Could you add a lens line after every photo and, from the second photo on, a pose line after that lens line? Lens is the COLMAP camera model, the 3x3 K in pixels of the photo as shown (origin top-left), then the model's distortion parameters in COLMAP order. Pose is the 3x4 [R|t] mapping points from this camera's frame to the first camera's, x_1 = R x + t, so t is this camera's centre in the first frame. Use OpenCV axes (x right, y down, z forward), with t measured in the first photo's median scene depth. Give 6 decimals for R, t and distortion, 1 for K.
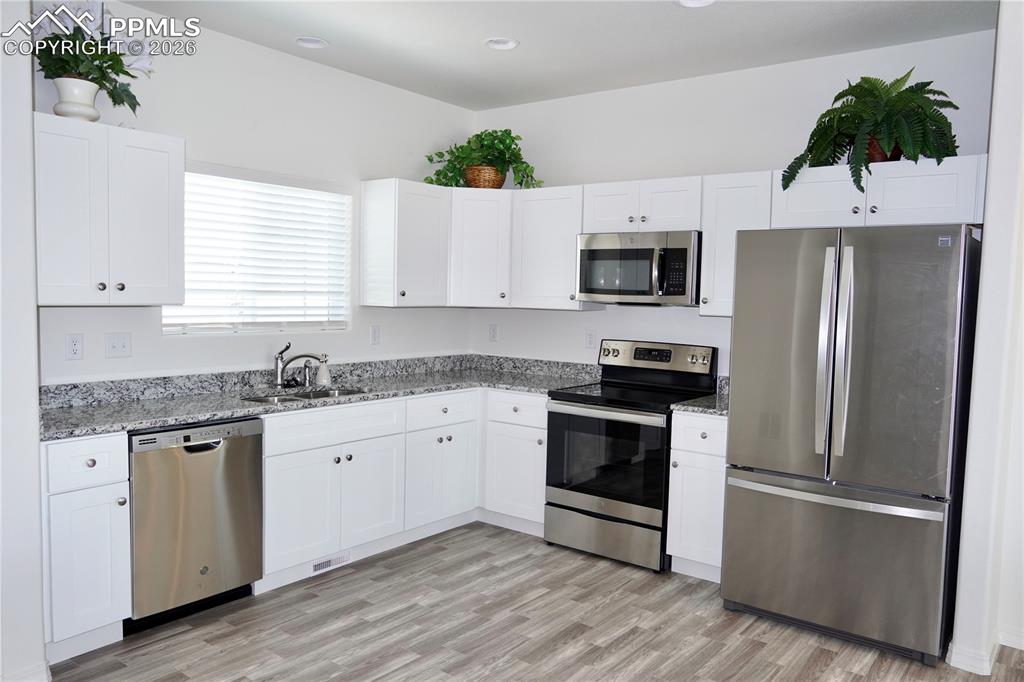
lens RADIAL K [[762.9, 0, 512.0], [0, 762.9, 341.0], [0, 0, 1]] dist [-0.057068, 0.065689]
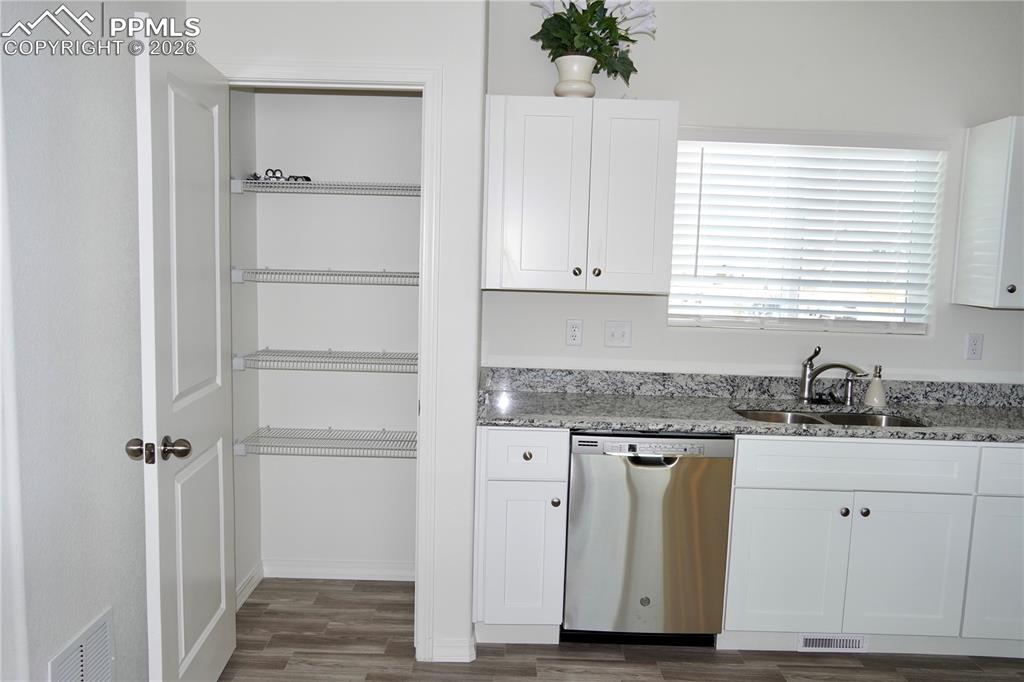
lens RADIAL K [[762.9, 0, 512.0], [0, 762.9, 341.0], [0, 0, 1]] dist [-0.057068, 0.065689]
pose [[0.613281, 0.081853, -0.785612, 0.125676], [-0.068965, 0.996367, 0.049974, -0.021273], [0.786848, 0.023531, 0.616698, 0.270361]]
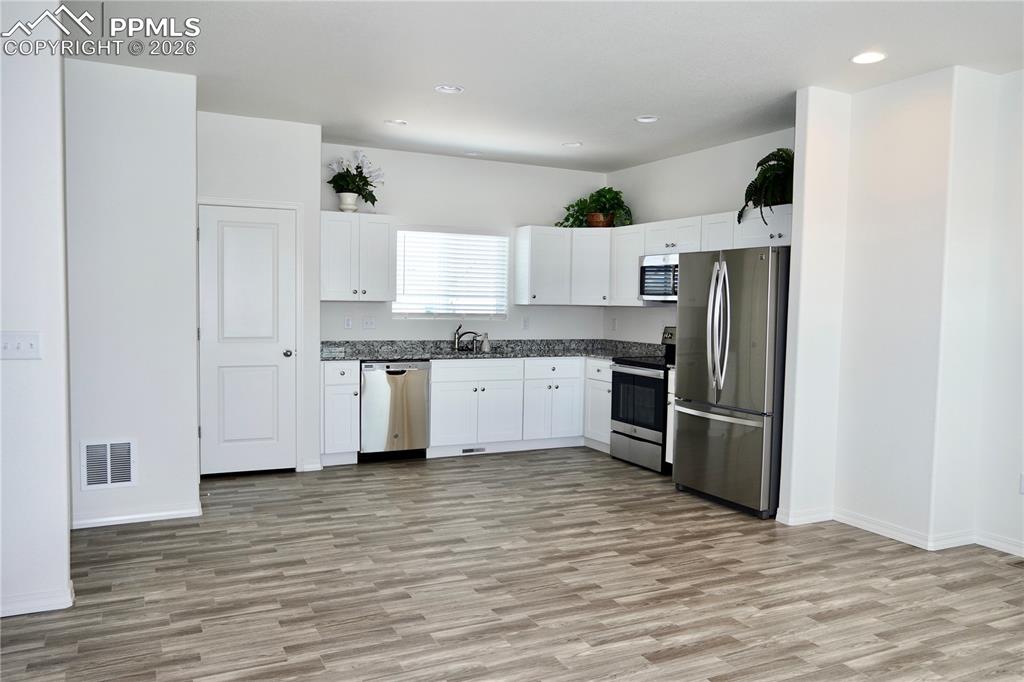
lens RADIAL K [[762.9, 0, 512.0], [0, 762.9, 341.0], [0, 0, 1]] dist [-0.057068, 0.065689]
pose [[0.900740, 0.014309, -0.434124, 0.574161], [-0.023899, 0.999576, -0.016639, 0.066399], [0.433701, 0.025363, 0.900700, -0.524201]]
